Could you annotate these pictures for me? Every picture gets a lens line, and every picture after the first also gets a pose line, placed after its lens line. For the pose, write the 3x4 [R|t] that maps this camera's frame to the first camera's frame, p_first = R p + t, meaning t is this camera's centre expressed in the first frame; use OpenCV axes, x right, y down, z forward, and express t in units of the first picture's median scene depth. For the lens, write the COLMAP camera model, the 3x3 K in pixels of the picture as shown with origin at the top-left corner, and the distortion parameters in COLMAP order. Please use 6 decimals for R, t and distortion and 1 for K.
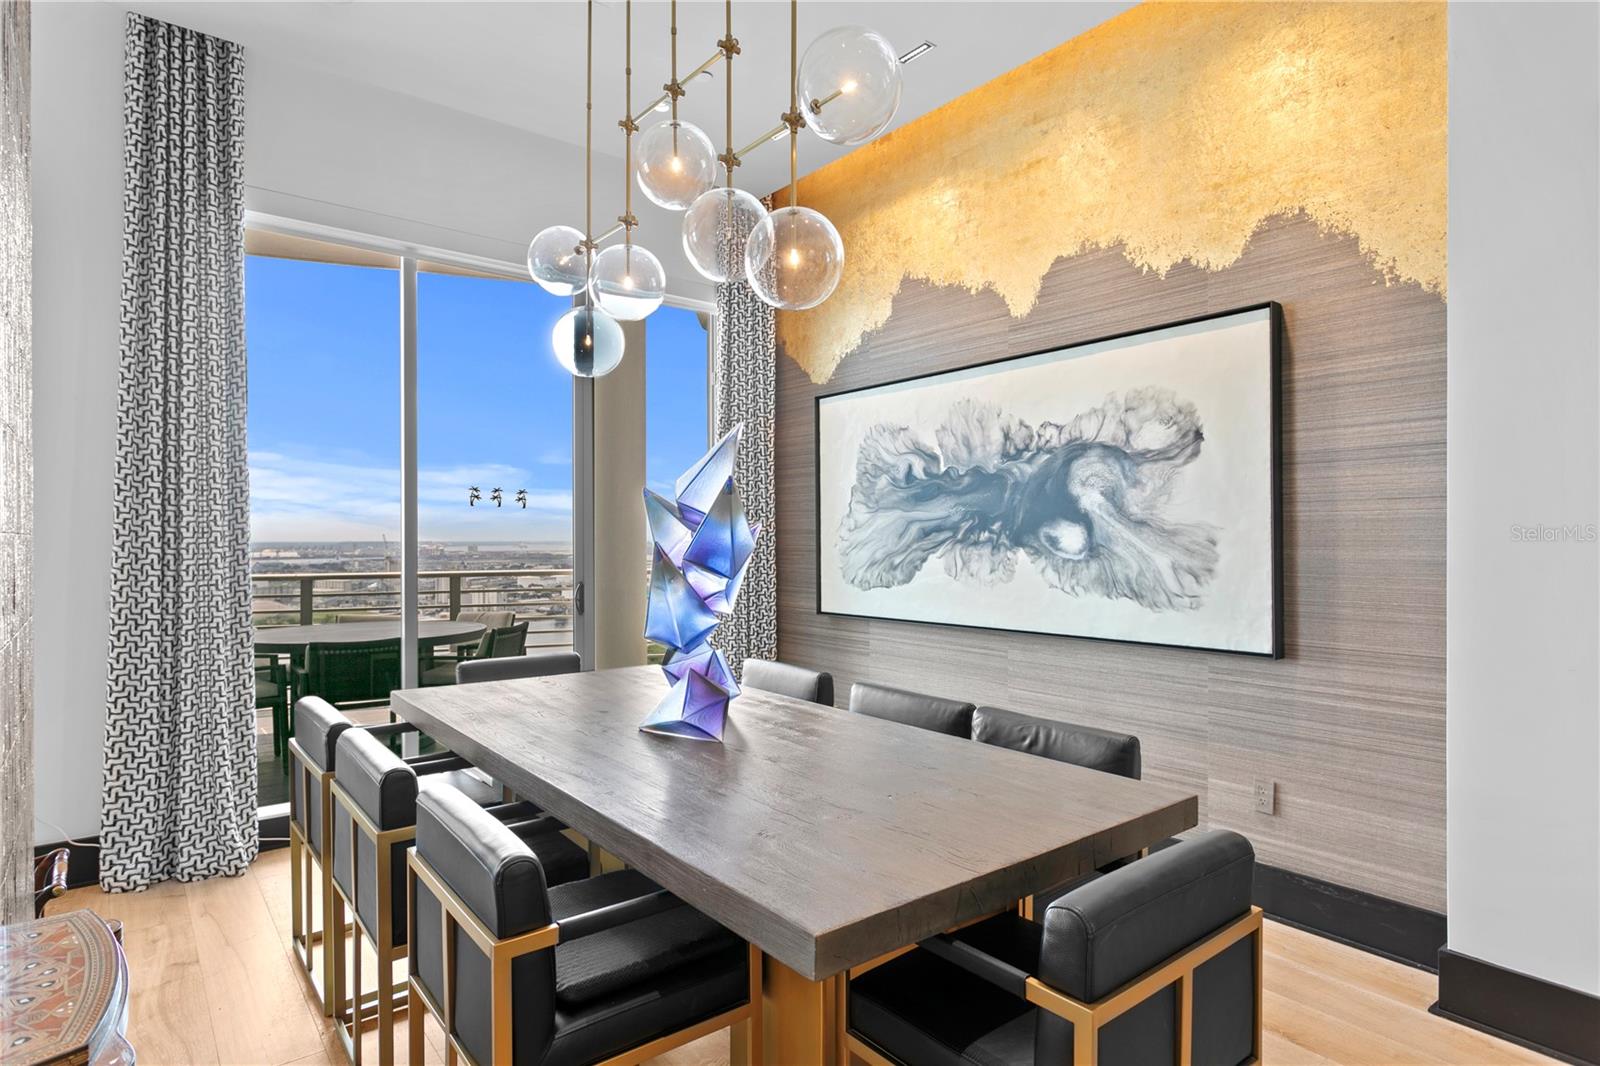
lens RADIAL K [[853.4, 0, 784.8], [0, 853.4, 539.4], [0, 0, 1]] dist [0.001094, 0.003918]
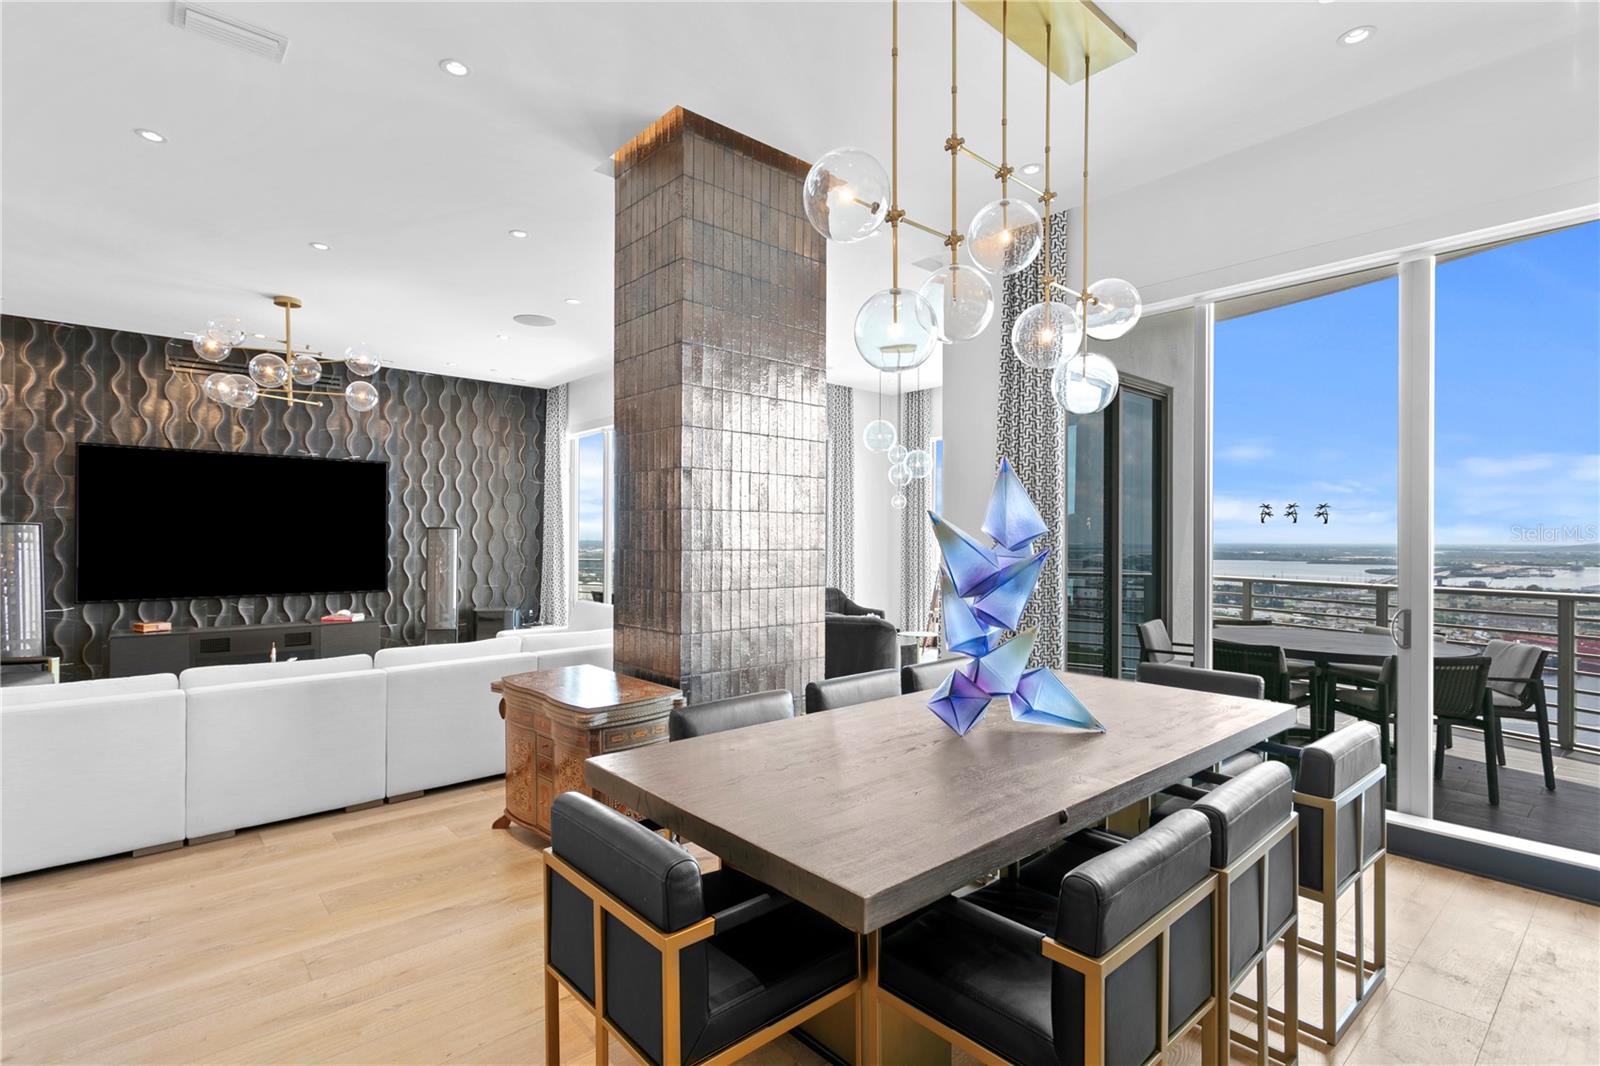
lens RADIAL K [[758.7, 0, 777.8], [0, 758.7, 534.9], [0, 0, 1]] dist [-0.004801, 0.000232]
pose [[0.042147, -0.003615, -0.999105, 0.641172], [-0.006005, 0.999974, -0.003871, -0.022325], [0.999093, 0.006163, 0.042124, 0.474070]]
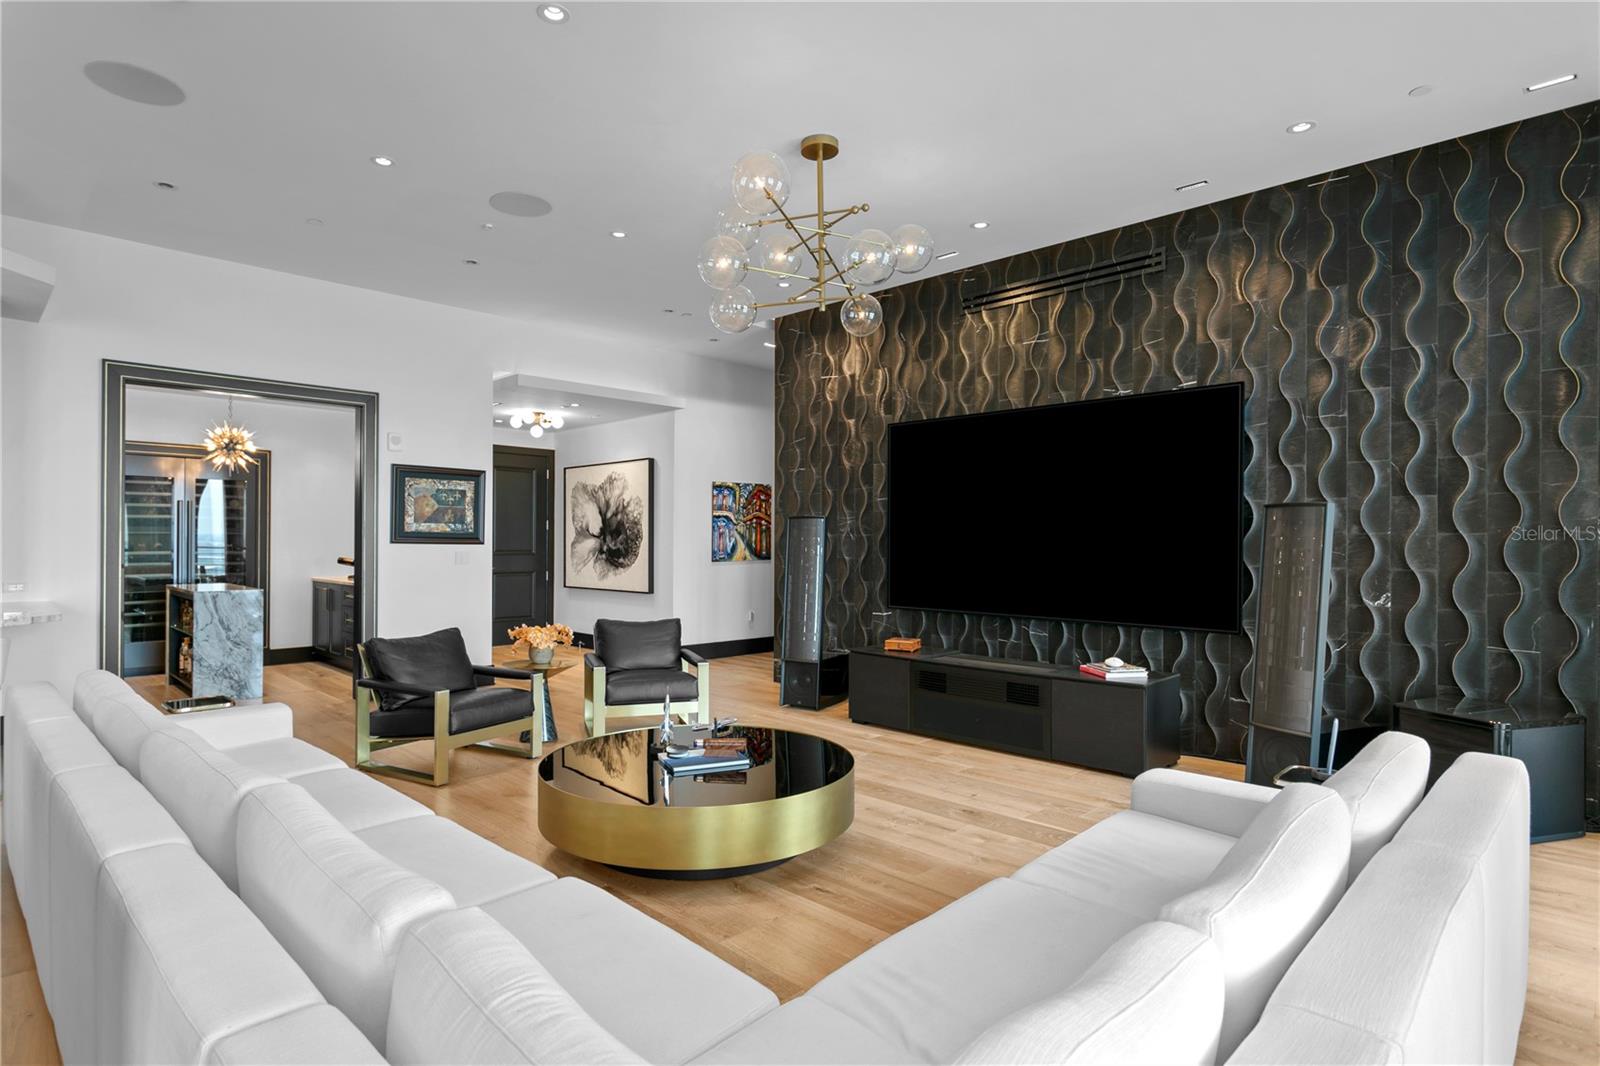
lens RADIAL K [[853.4, 0, 761.6], [0, 853.4, 545.0], [0, 0, 1]] dist [0.001094, 0.003918]
pose [[-0.993276, -0.004702, -0.115678, -0.989698], [-0.005282, 0.999975, 0.004707, 0.010089], [0.115653, 0.005287, -0.993276, 0.642100]]
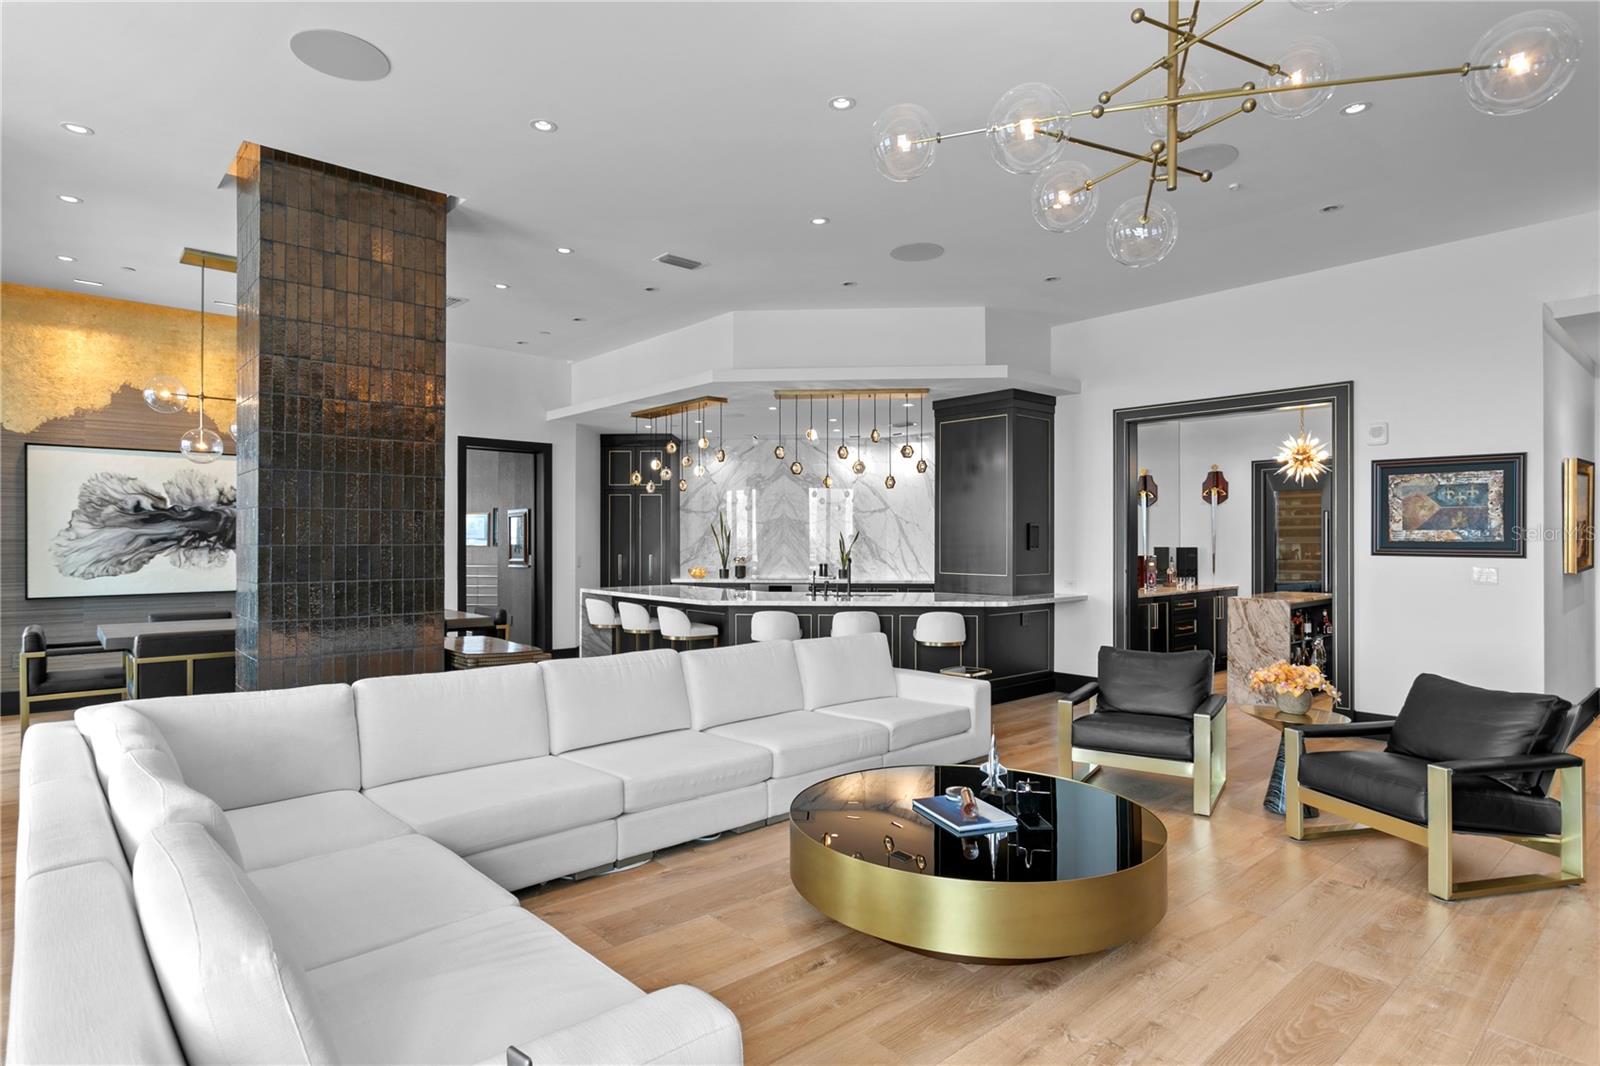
lens RADIAL K [[853.4, 0, 791.5], [0, 853.4, 541.1], [0, 0, 1]] dist [0.001094, 0.003918]
pose [[-0.058136, -0.000404, 0.998309, -1.991350], [0.001160, 0.999999, 0.000473, -0.010199], [-0.998308, 0.001185, -0.058135, -0.223639]]
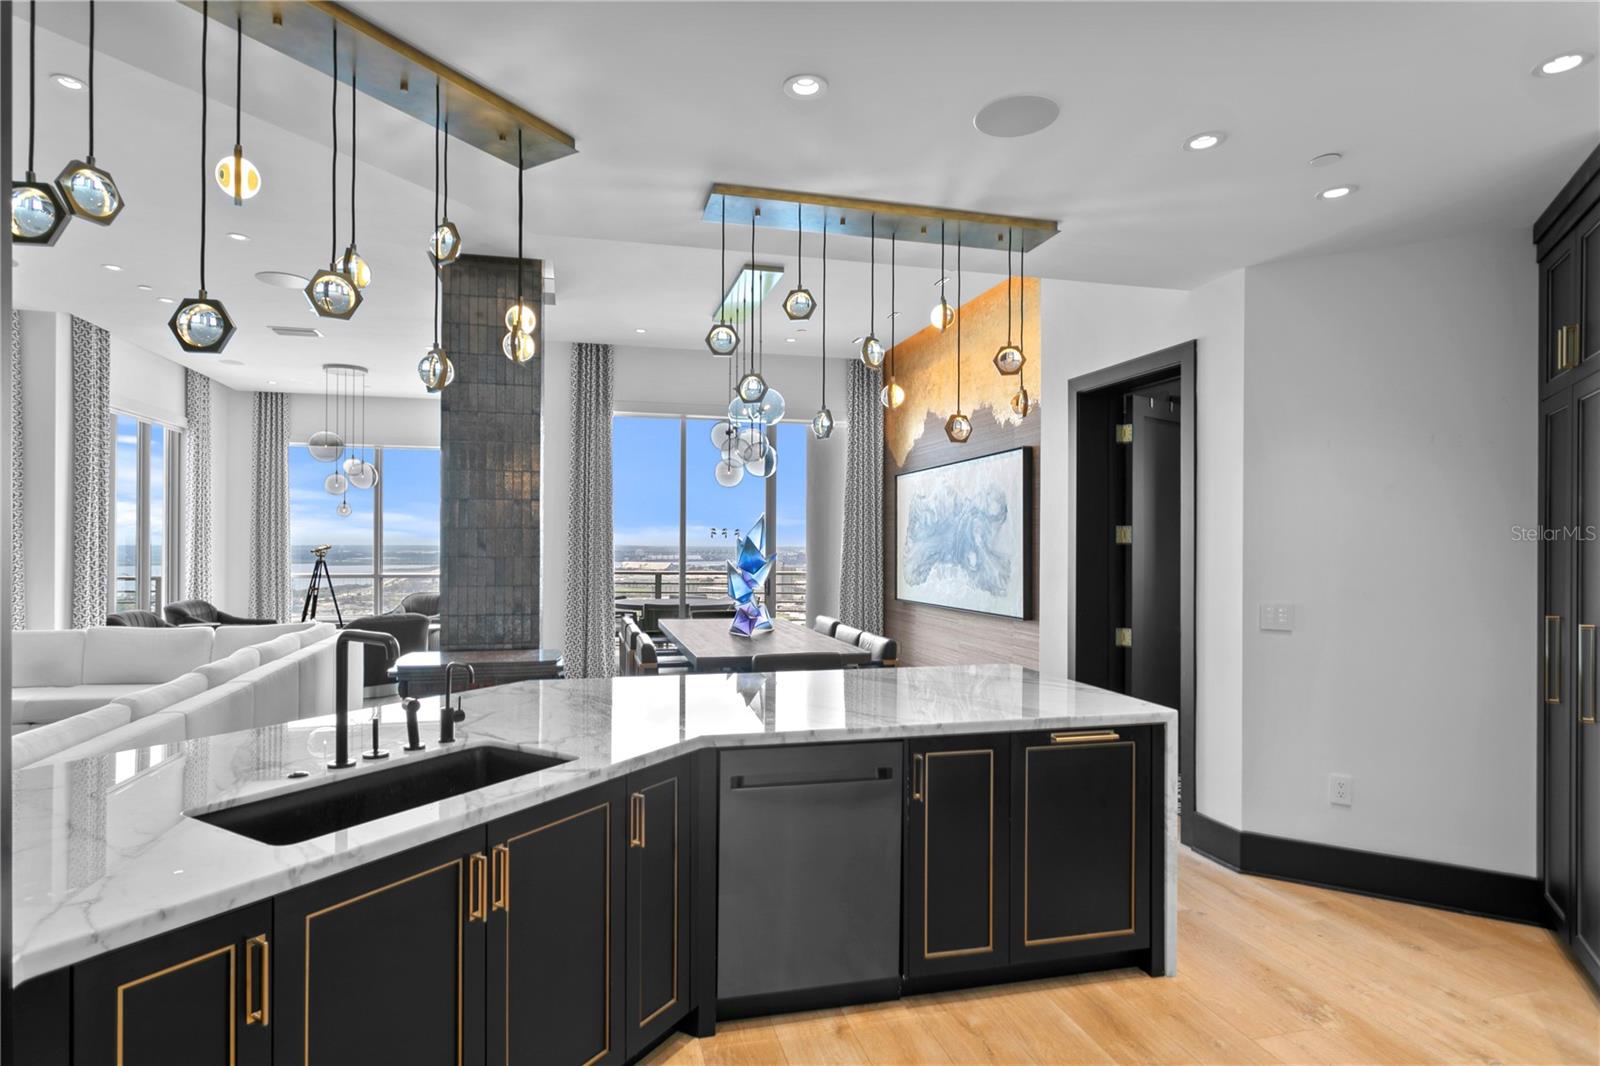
lens RADIAL K [[853.4, 0, 799.0], [0, 853.4, 544.7], [0, 0, 1]] dist [0.001094, 0.003918]
pose [[0.918568, 0.006443, -0.395210, 0.758808], [-0.007304, 0.999973, -0.000673, -0.031126], [0.395195, 0.003504, 0.918591, -0.938821]]
